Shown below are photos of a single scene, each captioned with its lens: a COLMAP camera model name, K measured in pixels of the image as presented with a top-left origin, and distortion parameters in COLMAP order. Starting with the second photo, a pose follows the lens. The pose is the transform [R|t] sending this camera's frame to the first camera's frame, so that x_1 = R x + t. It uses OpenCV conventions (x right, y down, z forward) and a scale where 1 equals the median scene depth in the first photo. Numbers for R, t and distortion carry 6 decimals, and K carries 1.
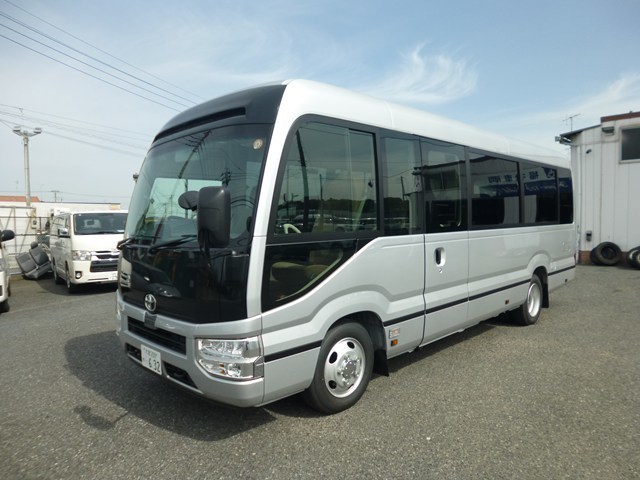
lens RADIAL K [[540.4, 0, 318.7], [0, 540.4, 239.9], [0, 0, 1]] dist [-0.077797, 0.018999]
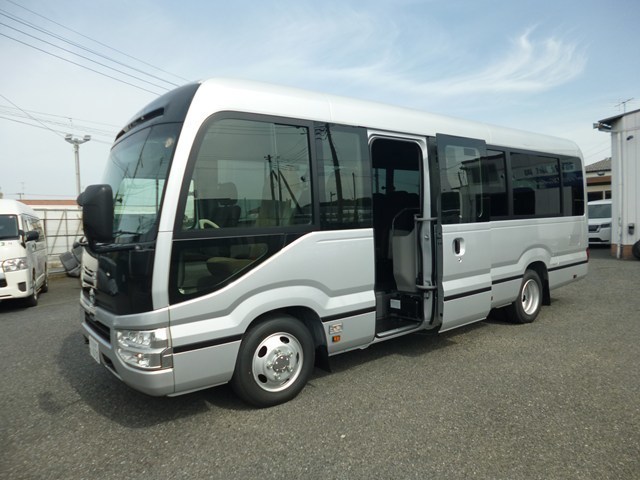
lens RADIAL K [[540.4, 0, 318.7], [0, 540.4, 239.9], [0, 0, 1]] dist [-0.077797, 0.018999]
pose [[0.988252, -0.012063, -0.152360, 0.270767], [0.012459, 0.999921, 0.001645, 0.008912], [0.152328, -0.003524, 0.988324, 0.021274]]
